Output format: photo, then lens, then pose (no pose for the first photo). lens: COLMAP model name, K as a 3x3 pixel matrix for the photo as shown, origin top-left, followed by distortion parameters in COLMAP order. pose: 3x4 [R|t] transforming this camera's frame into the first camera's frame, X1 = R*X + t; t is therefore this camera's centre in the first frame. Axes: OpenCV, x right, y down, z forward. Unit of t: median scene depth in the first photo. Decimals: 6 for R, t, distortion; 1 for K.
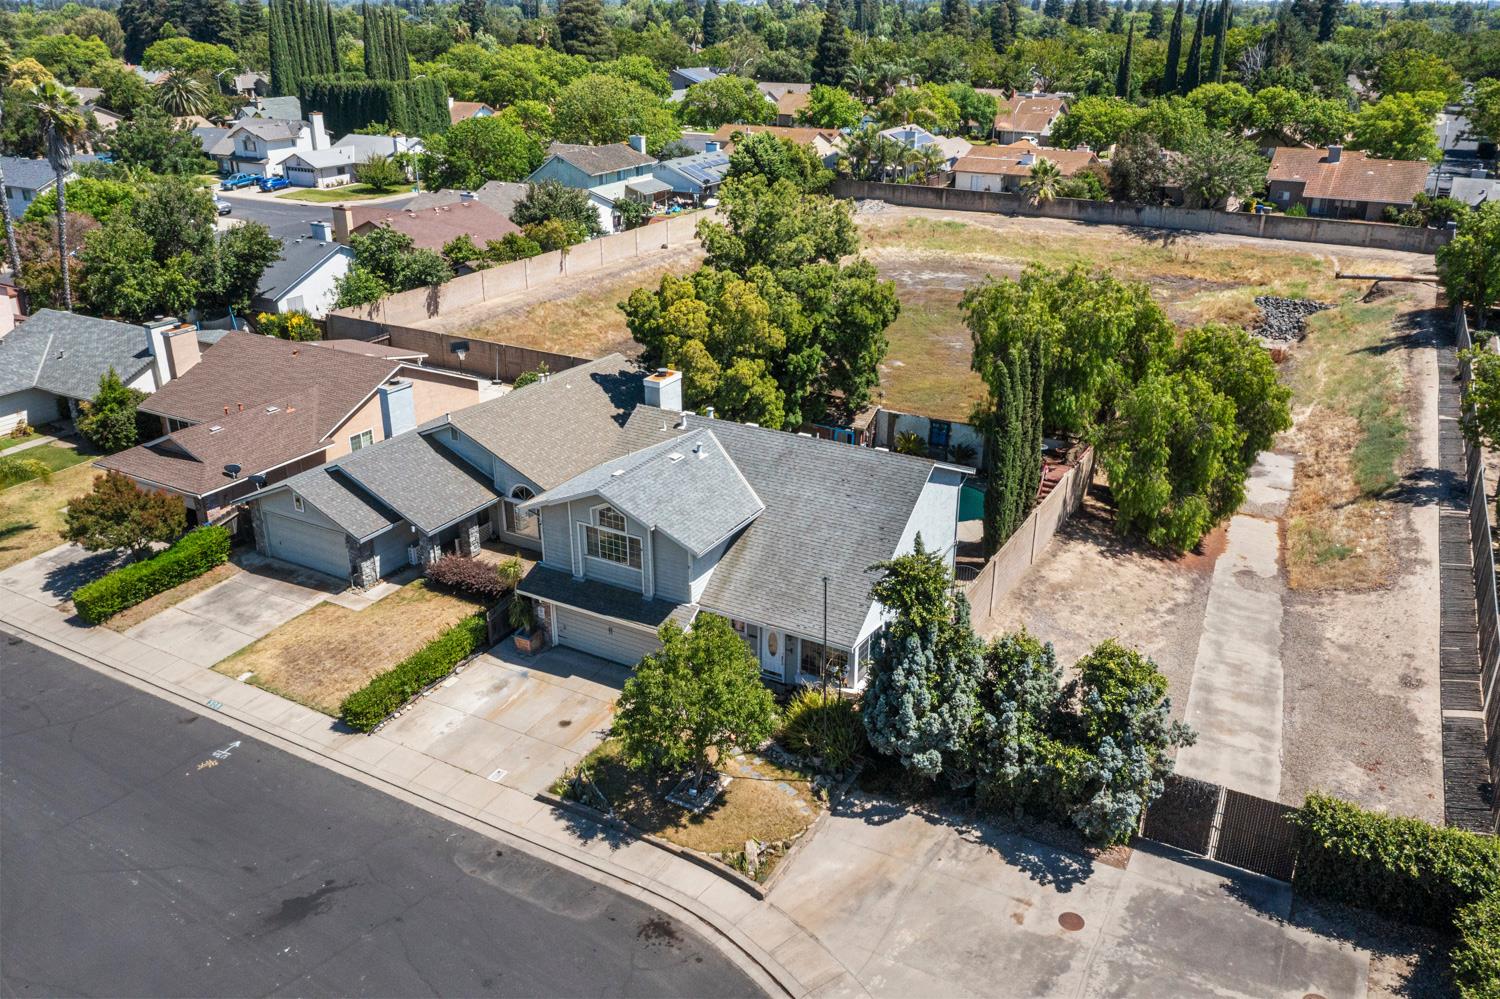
lens RADIAL K [[1170.5, 0, 756.8], [0, 1170.5, 494.0], [0, 0, 1]] dist [0.005443, -0.004146]
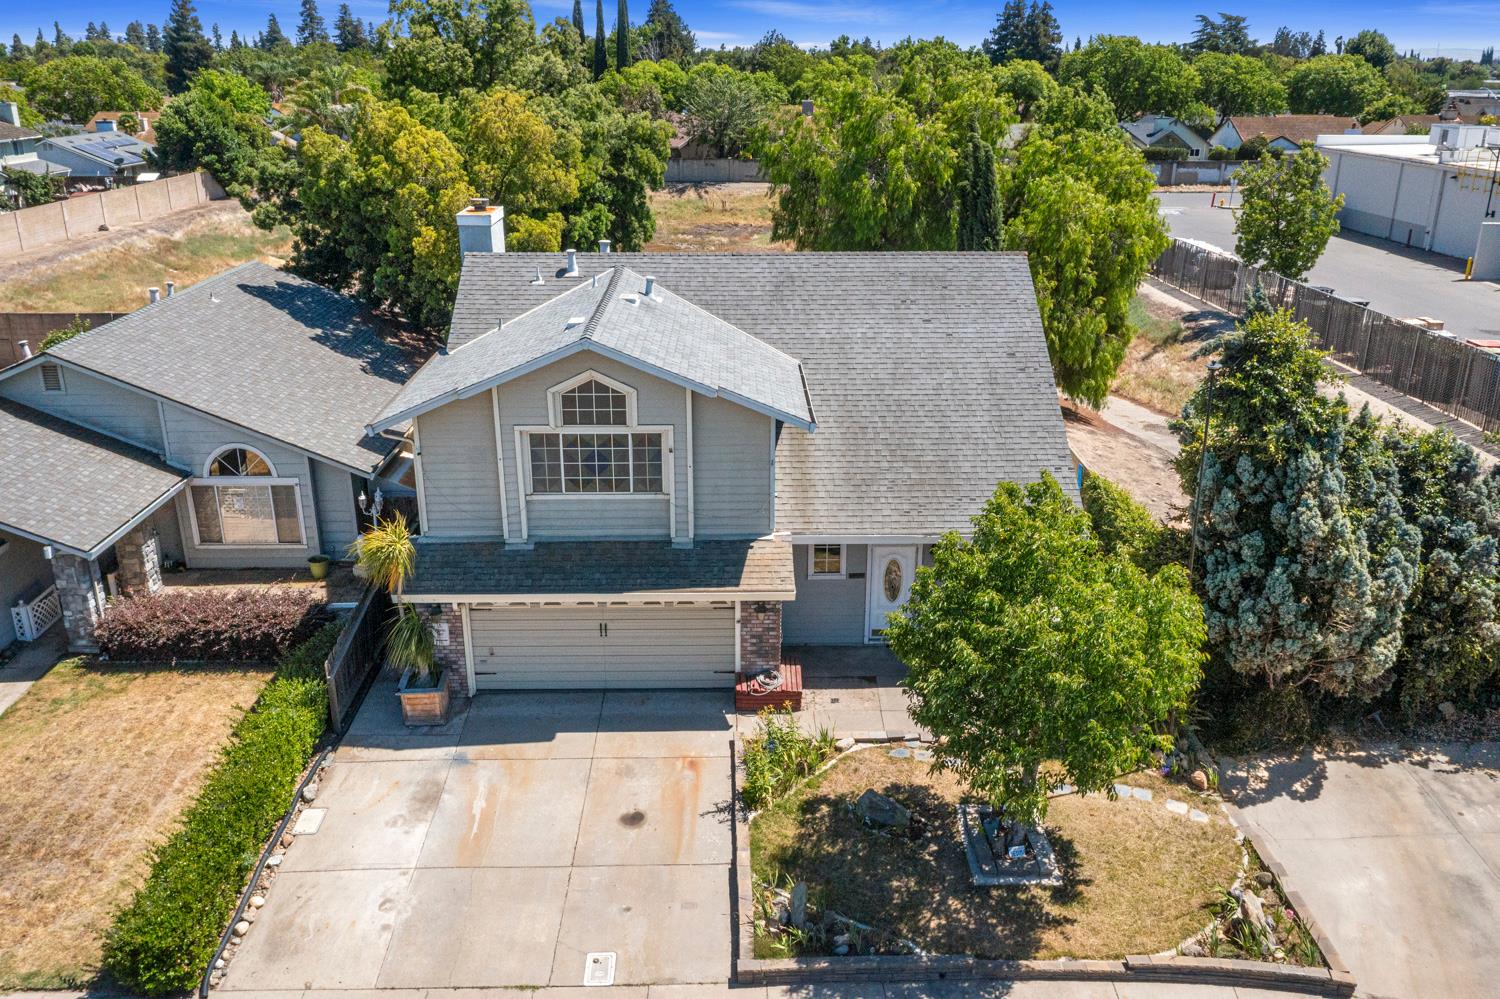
lens RADIAL K [[1170.5, 0, 756.8], [0, 1170.5, 494.0], [0, 0, 1]] dist [0.005443, -0.004146]
pose [[0.857667, -0.177317, 0.482665, -0.308034], [0.197669, 0.980229, 0.008861, 0.066826], [-0.474693, 0.087808, 0.875760, 0.509671]]
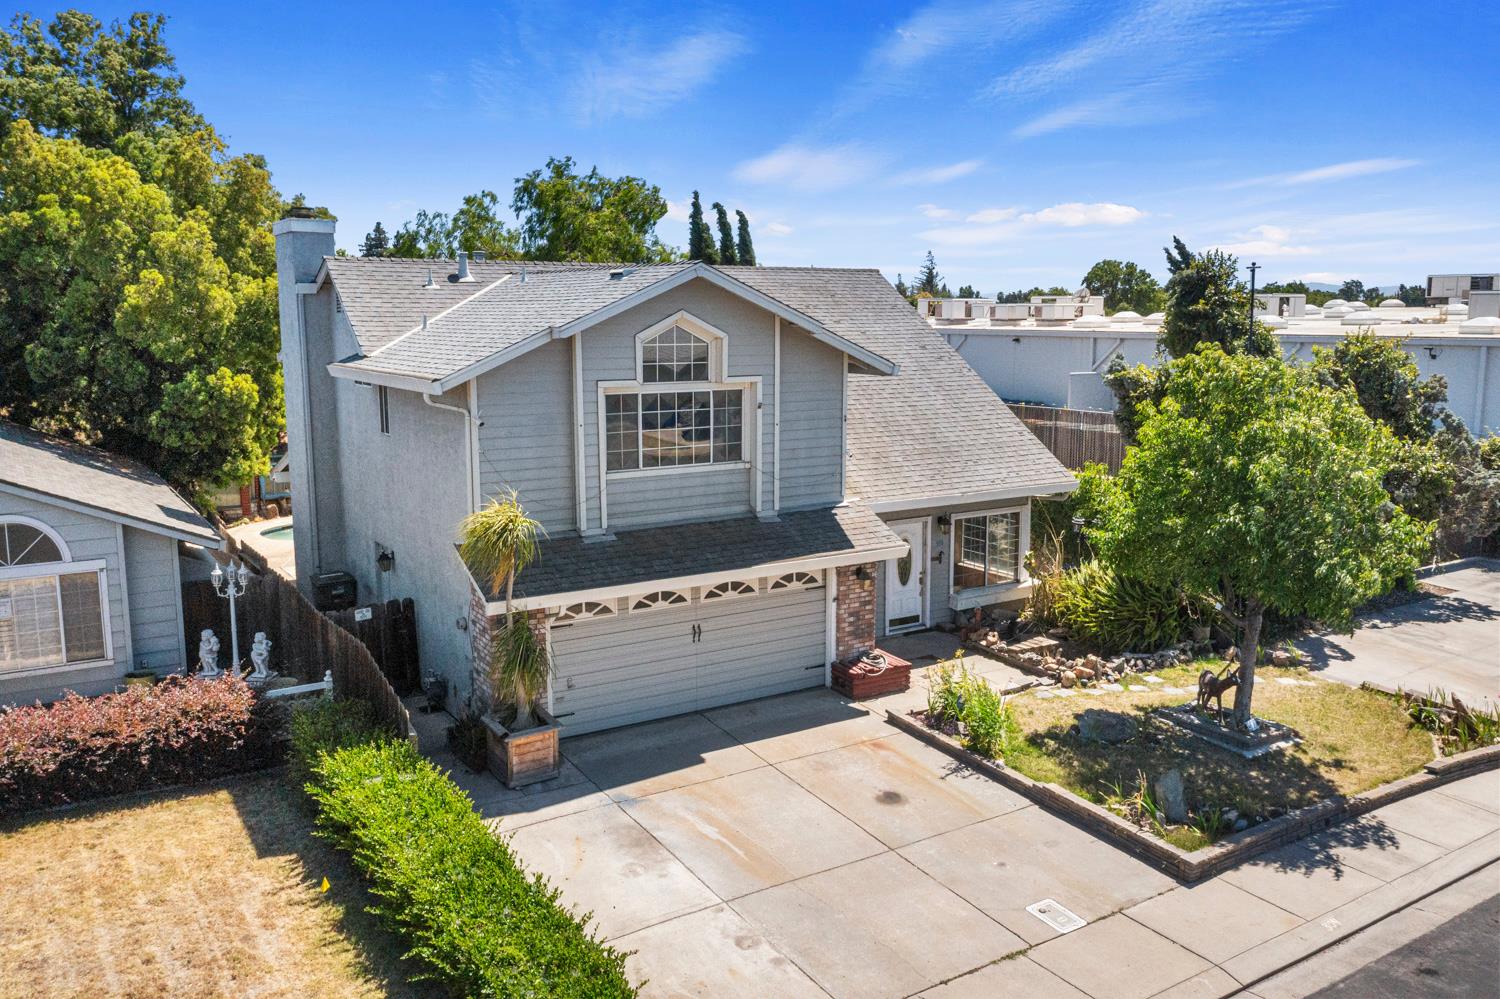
lens RADIAL K [[1170.5, 0, 756.8], [0, 1170.5, 494.0], [0, 0, 1]] dist [0.005443, -0.004146]
pose [[0.464488, -0.138053, 0.874753, -0.484668], [0.343381, 0.938573, -0.034208, 0.091610], [-0.816297, 0.316263, 0.483361, 0.762348]]
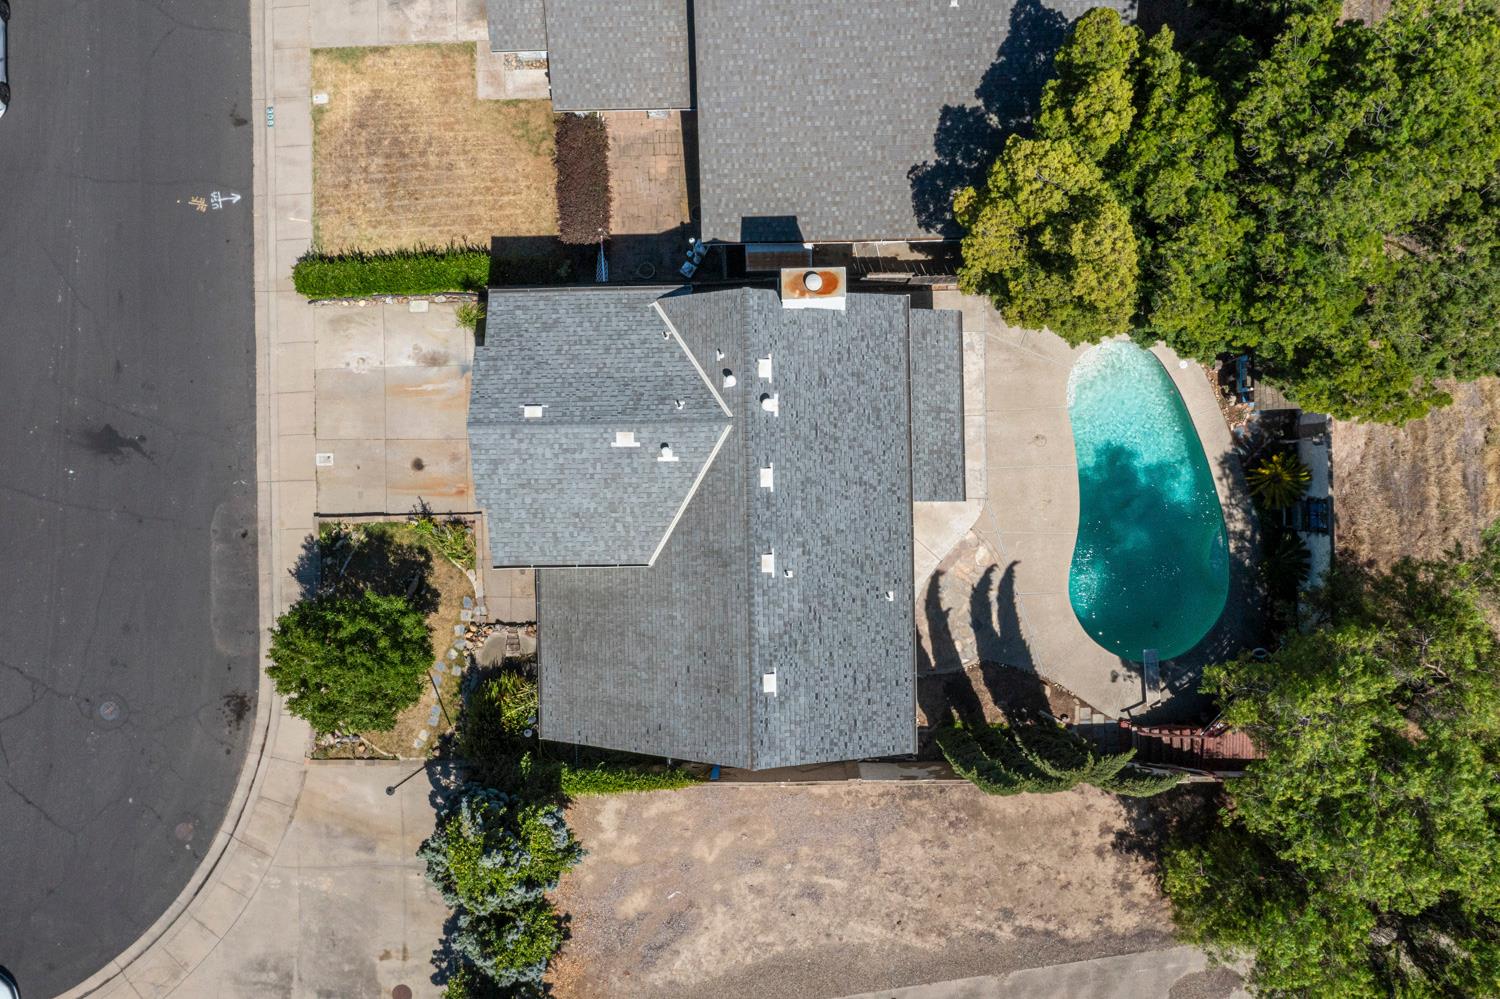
lens RADIAL K [[1170.5, 0, 756.8], [0, 1170.5, 494.0], [0, 0, 1]] dist [0.005443, -0.004146]
pose [[0.506591, 0.862126, -0.010199, 0.009875], [-0.322232, 0.200291, 0.925230, -0.744856], [0.799707, -0.465427, 0.379271, 0.791171]]
